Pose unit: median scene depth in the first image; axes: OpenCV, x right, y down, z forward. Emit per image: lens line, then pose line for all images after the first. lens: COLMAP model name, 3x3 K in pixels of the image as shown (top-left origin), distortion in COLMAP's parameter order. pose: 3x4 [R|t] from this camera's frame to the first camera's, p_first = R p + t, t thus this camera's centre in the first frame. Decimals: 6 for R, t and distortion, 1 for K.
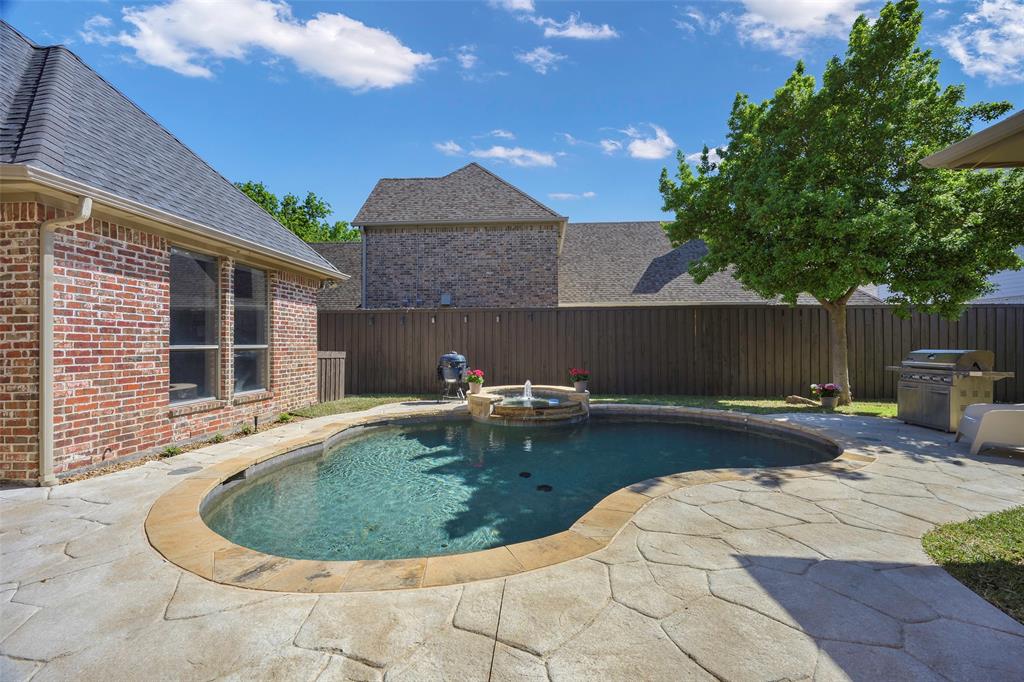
lens RADIAL K [[389.6, 0, 512.8], [0, 389.6, 343.2], [0, 0, 1]] dist [-0.002078, -0.000063]
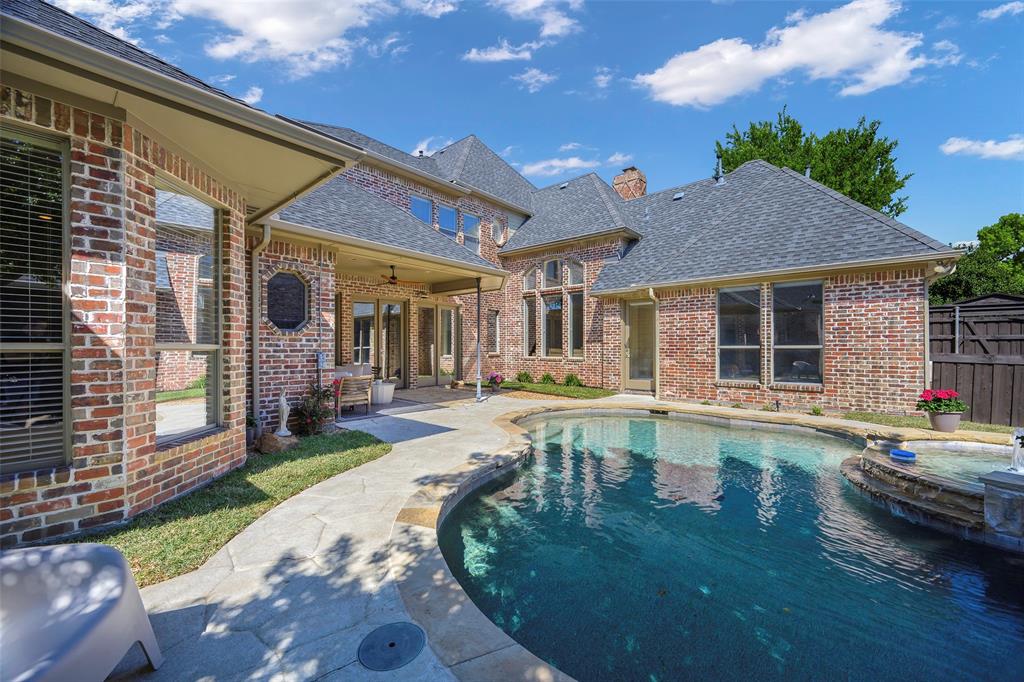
lens RADIAL K [[389.6, 0, 507.6], [0, 389.6, 345.6], [0, 0, 1]] dist [-0.002078, -0.000063]
pose [[-0.581371, -0.005133, -0.813623, 1.012815], [0.001350, 0.999973, -0.007274, 0.014834], [0.813638, -0.005327, -0.581348, 1.132145]]
